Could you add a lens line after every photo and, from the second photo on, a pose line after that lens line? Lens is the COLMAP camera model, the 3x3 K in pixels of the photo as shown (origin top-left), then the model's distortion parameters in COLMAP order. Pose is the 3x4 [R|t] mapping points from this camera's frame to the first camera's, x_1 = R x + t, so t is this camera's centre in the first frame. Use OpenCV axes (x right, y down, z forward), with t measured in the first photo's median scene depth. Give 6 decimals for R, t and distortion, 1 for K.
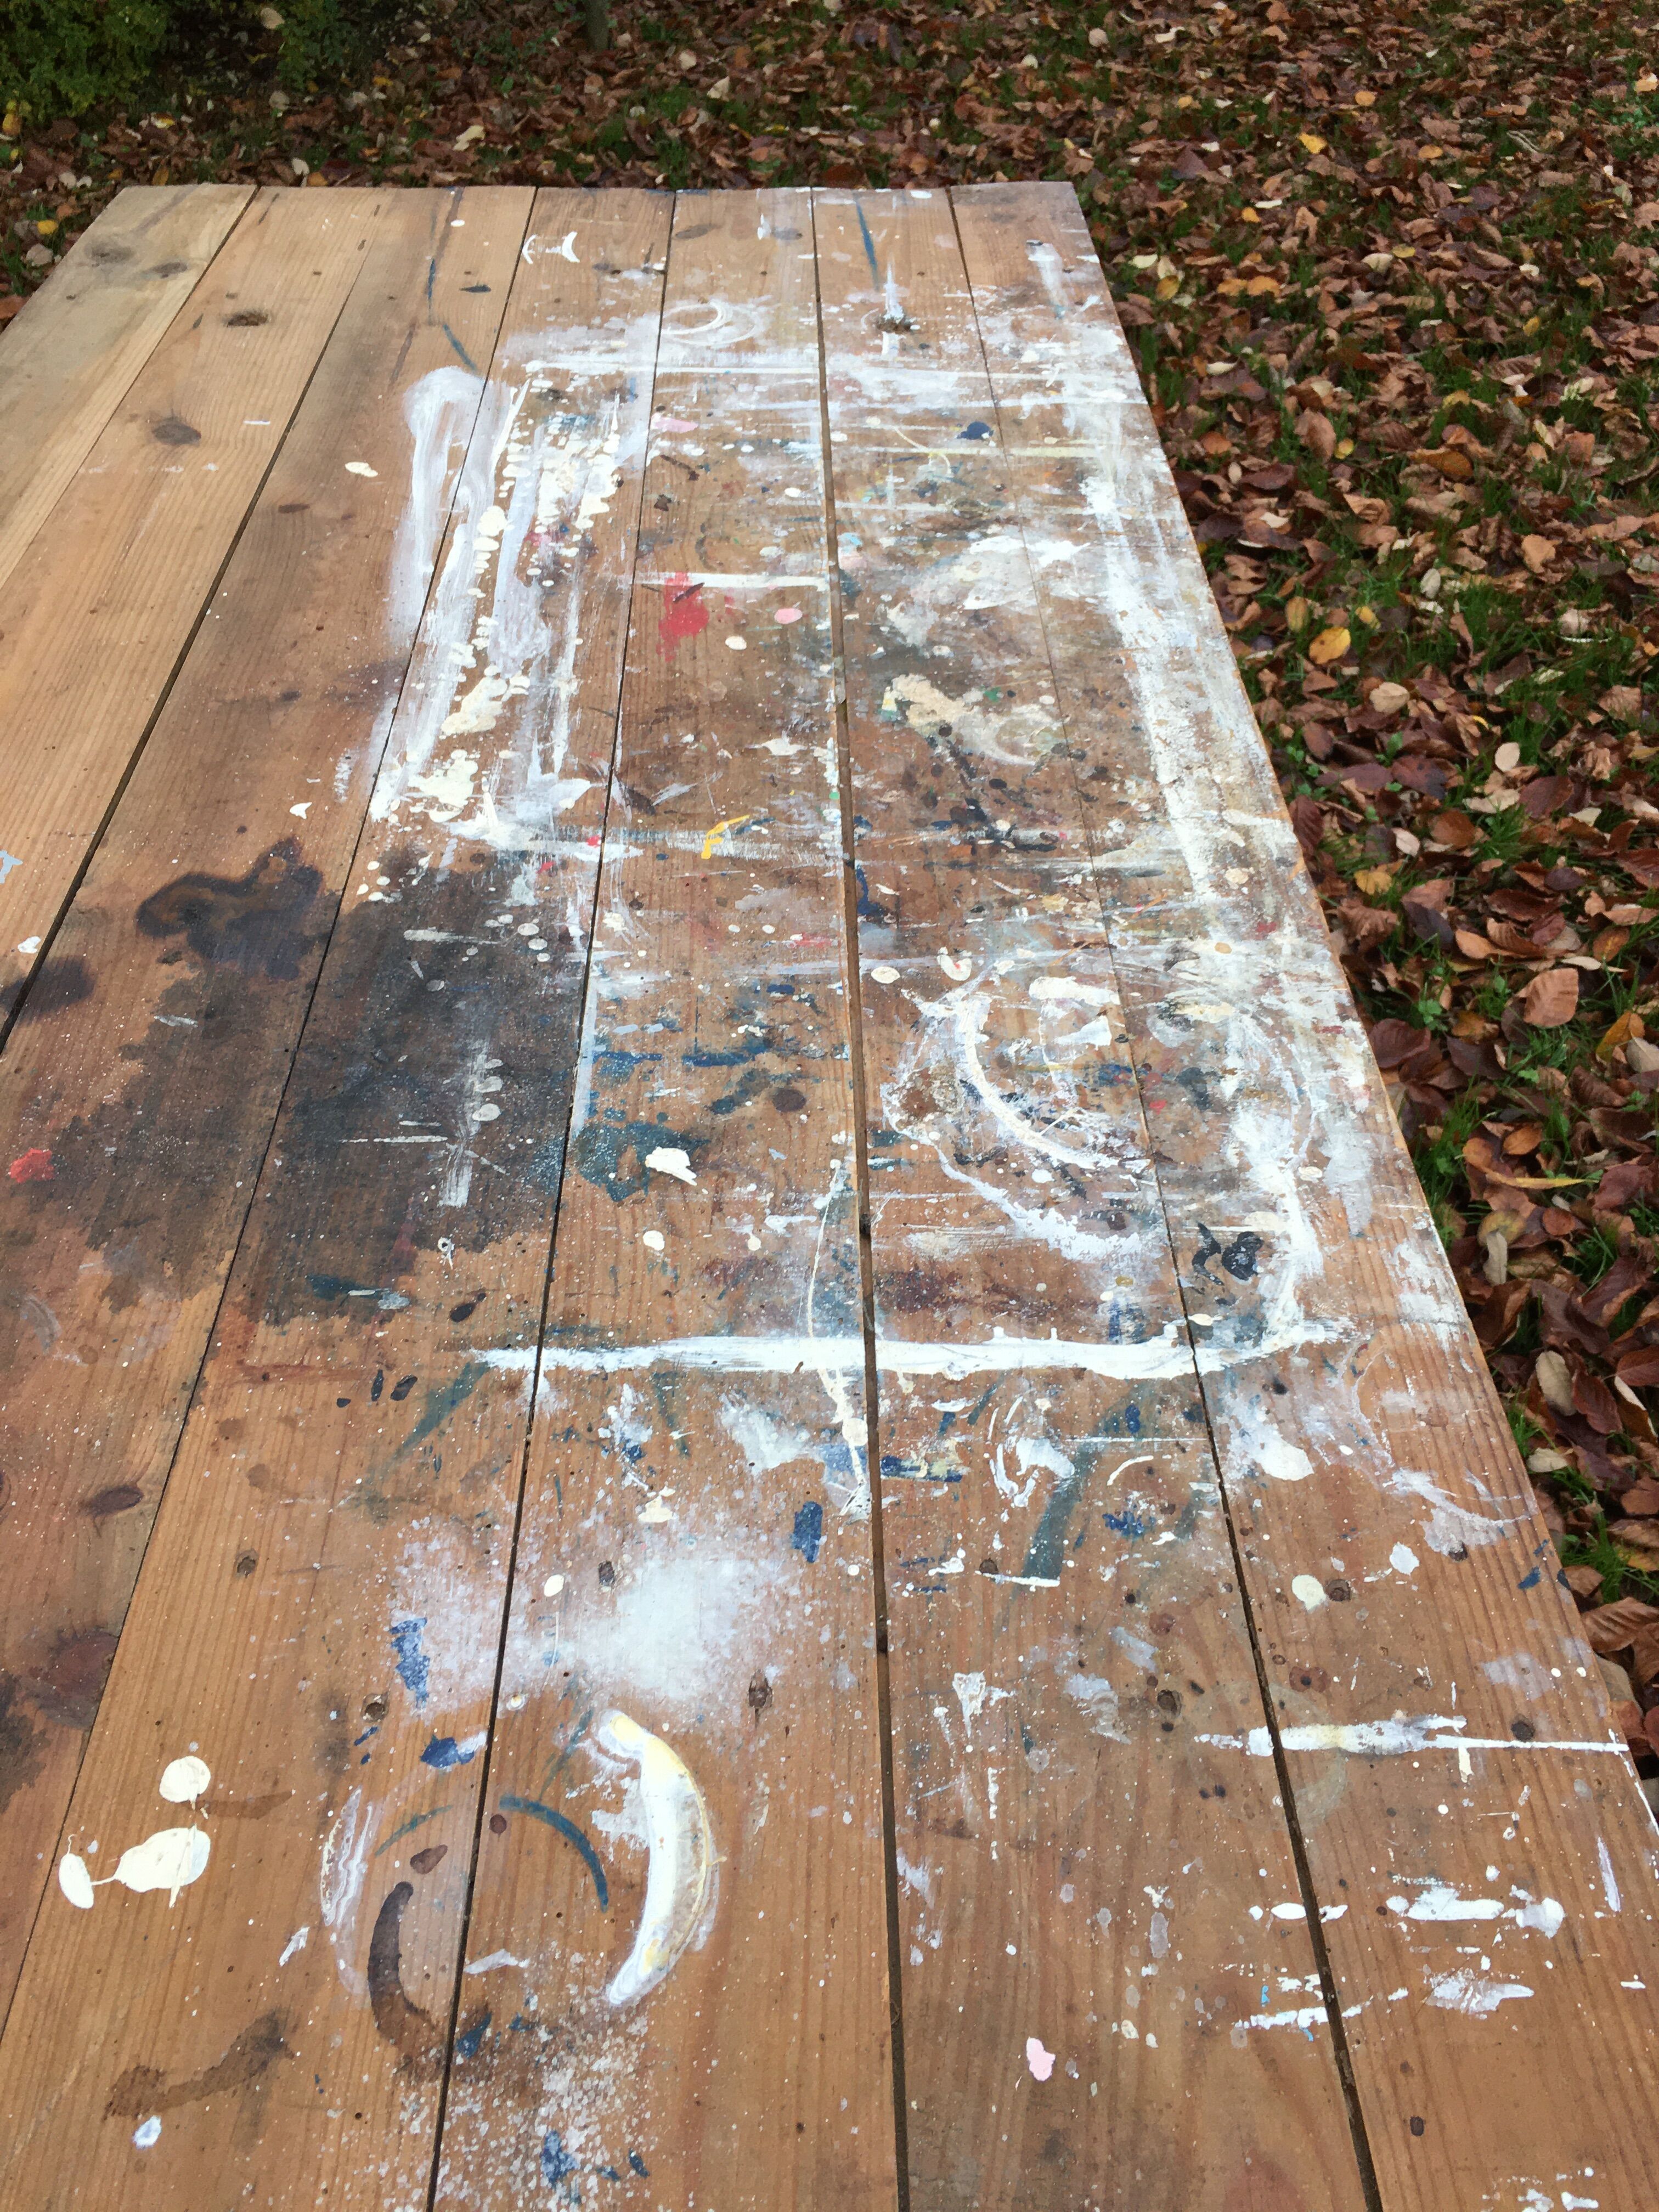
lens RADIAL K [[1894.5, 0, 838.4], [0, 1894.5, 1101.1], [0, 0, 1]] dist [0.084772, -0.118753]
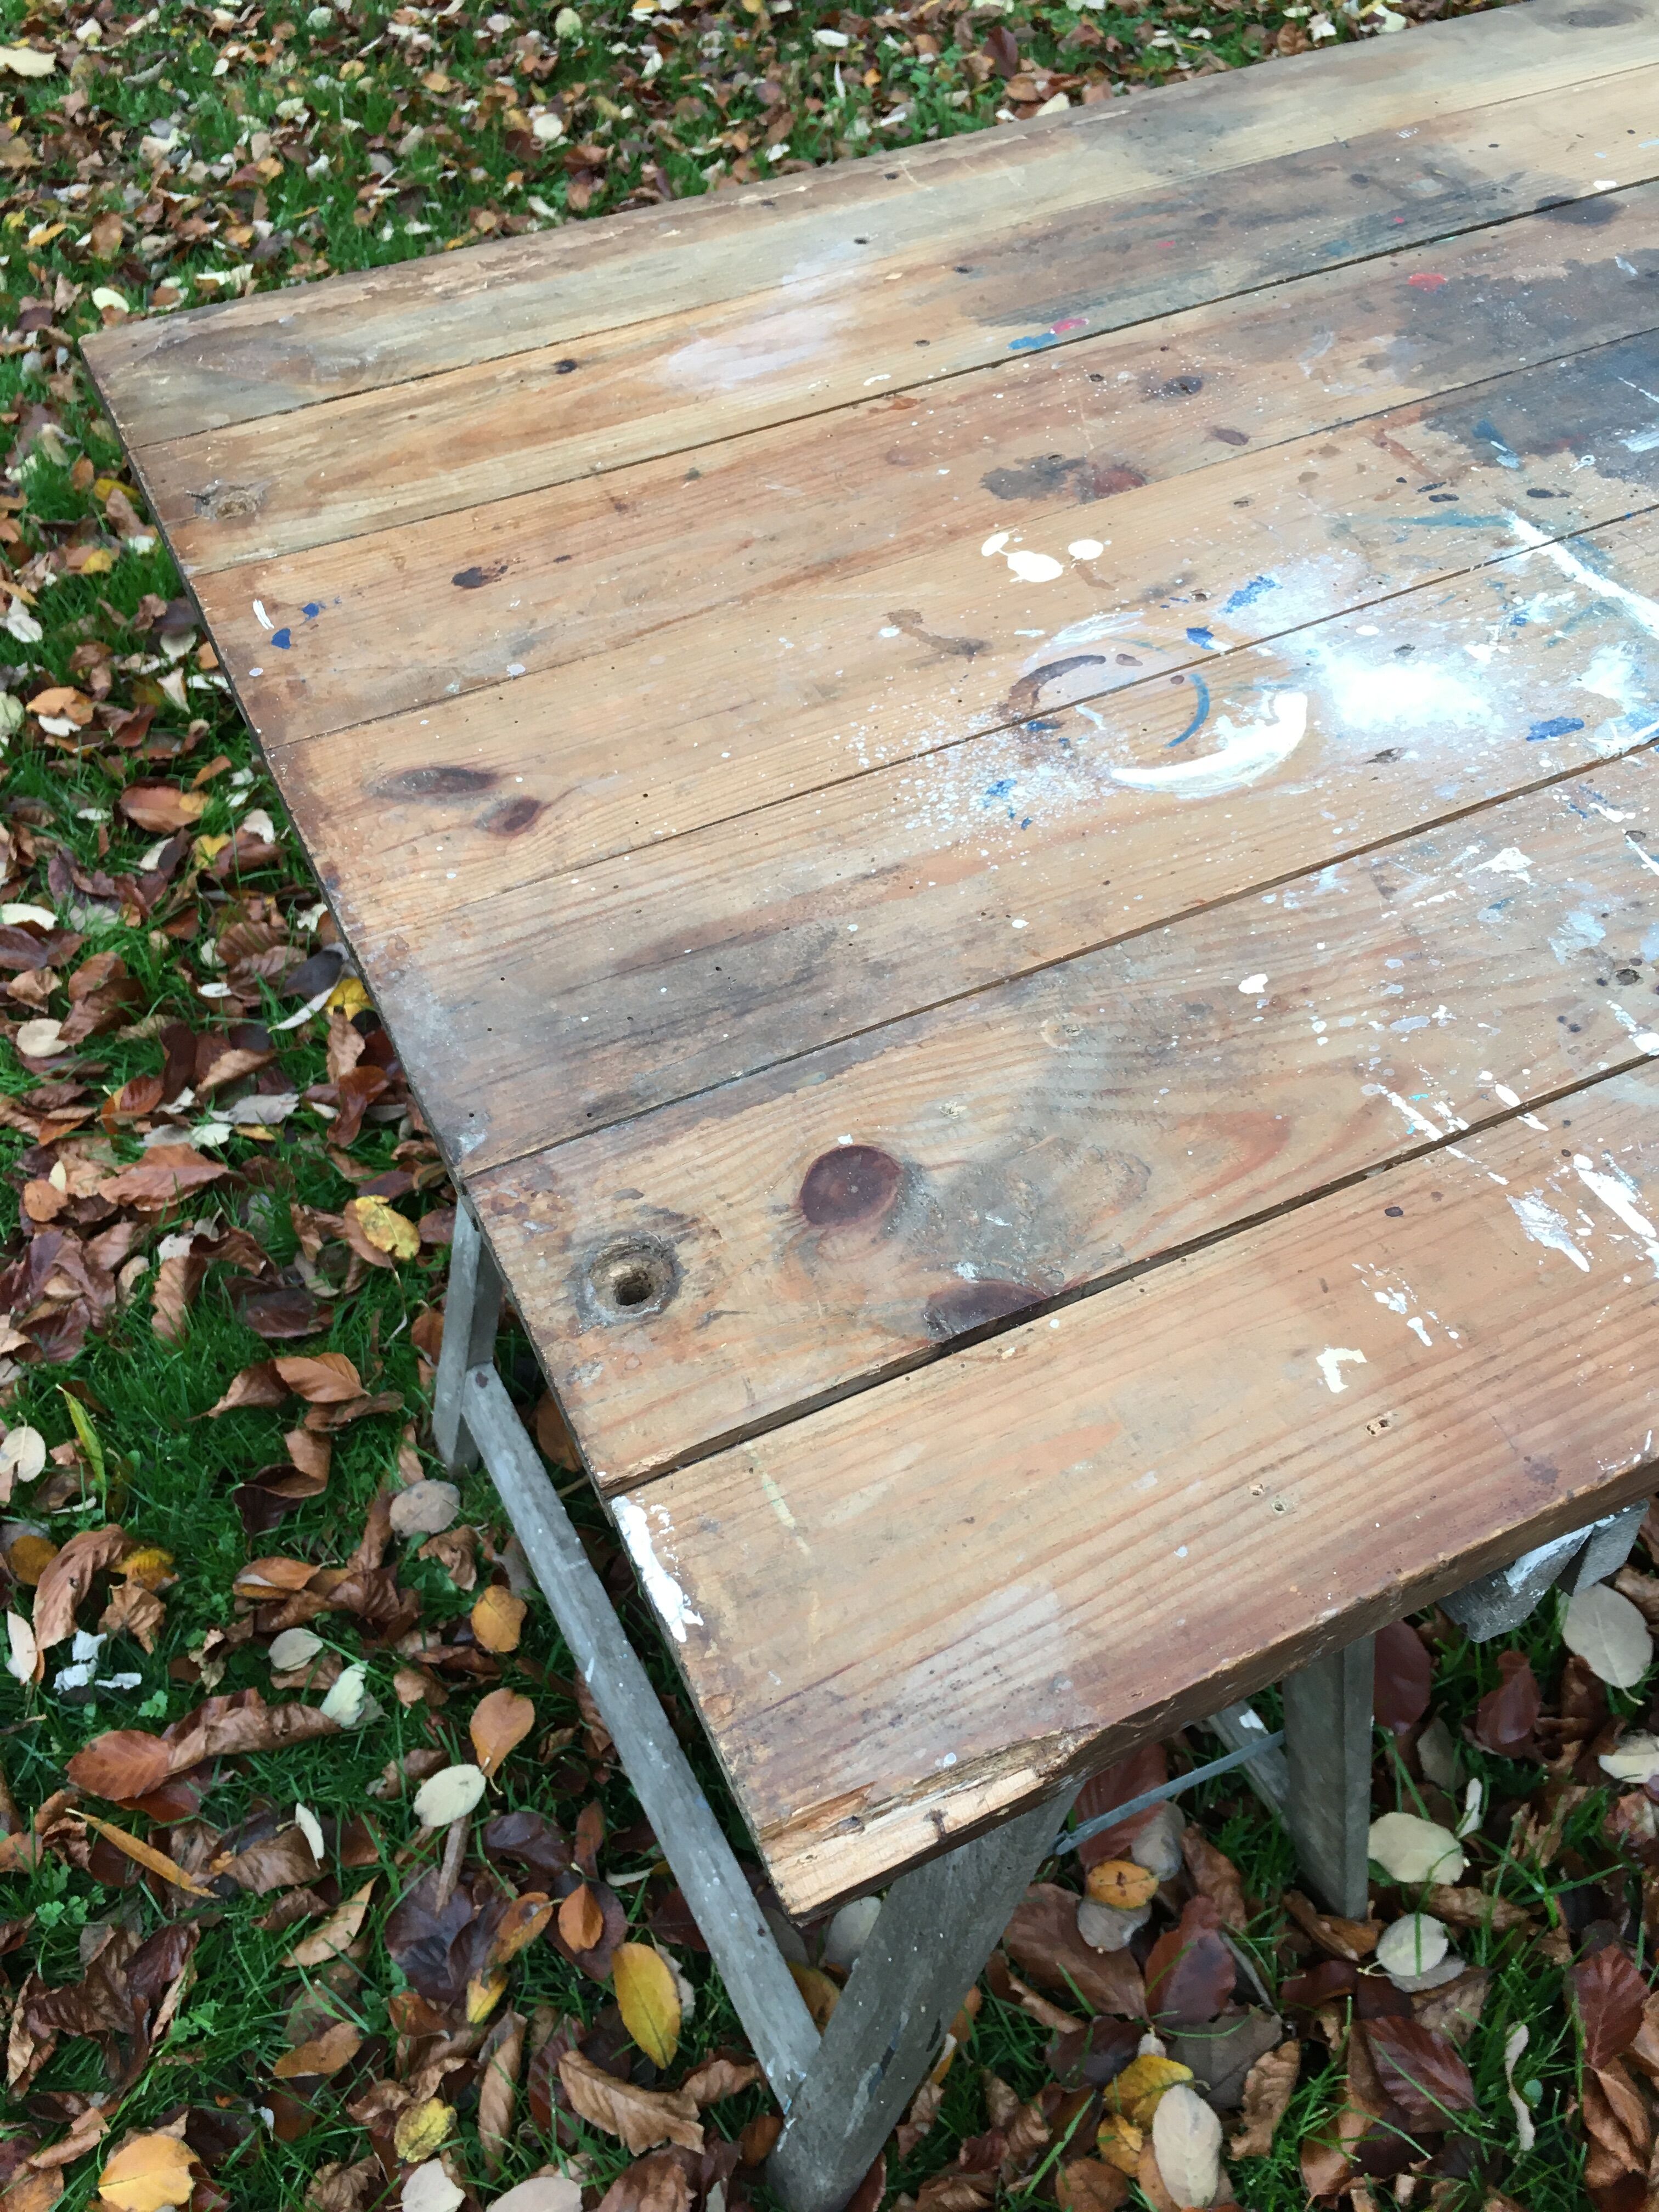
lens RADIAL K [[1894.5, 0, 838.4], [0, 1894.5, 1101.1], [0, 0, 1]] dist [0.084772, -0.118753]
pose [[0.409387, 0.644749, -0.645524, 0.490925], [-0.567673, 0.733903, 0.373007, 0.153177], [0.714247, 0.213742, 0.666457, 0.019319]]
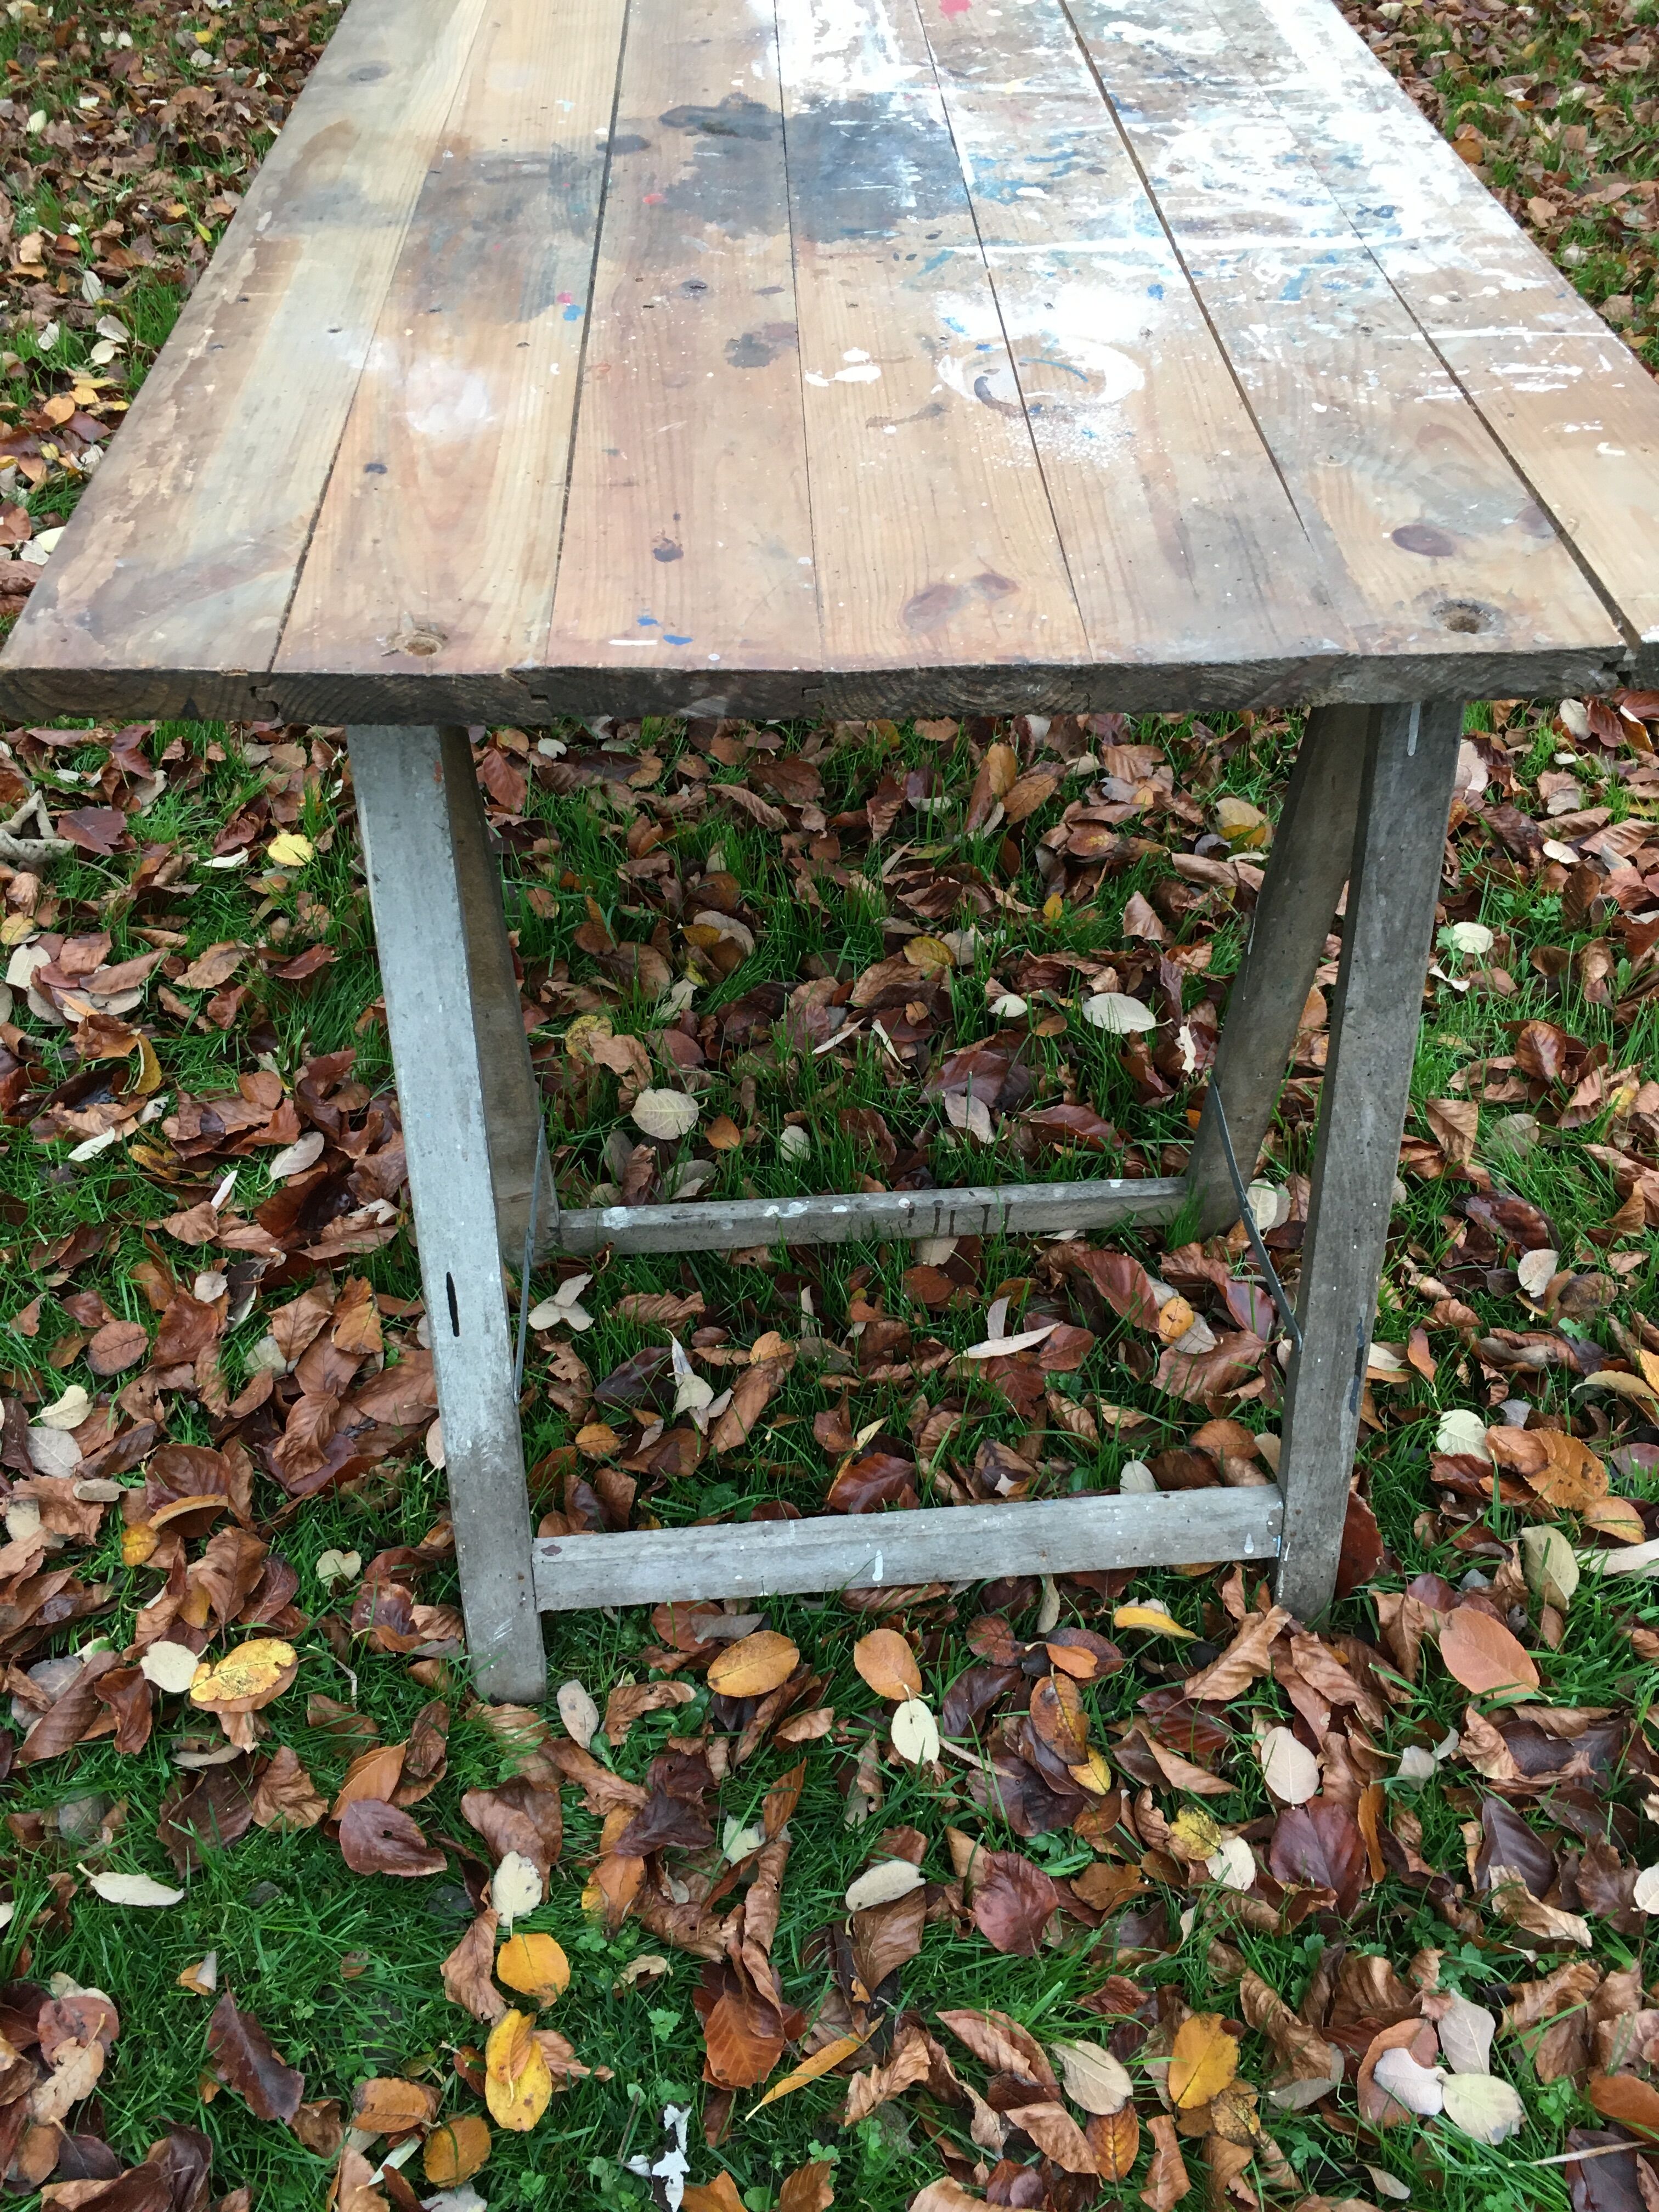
lens RADIAL K [[1894.5, 0, 838.4], [0, 1894.5, 1101.1], [0, 0, 1]] dist [0.084772, -0.118753]
pose [[0.999243, -0.038056, -0.008049, -0.244759], [0.038251, 0.998937, 0.025716, 0.690967], [0.007061, -0.026004, 0.999637, -0.613273]]
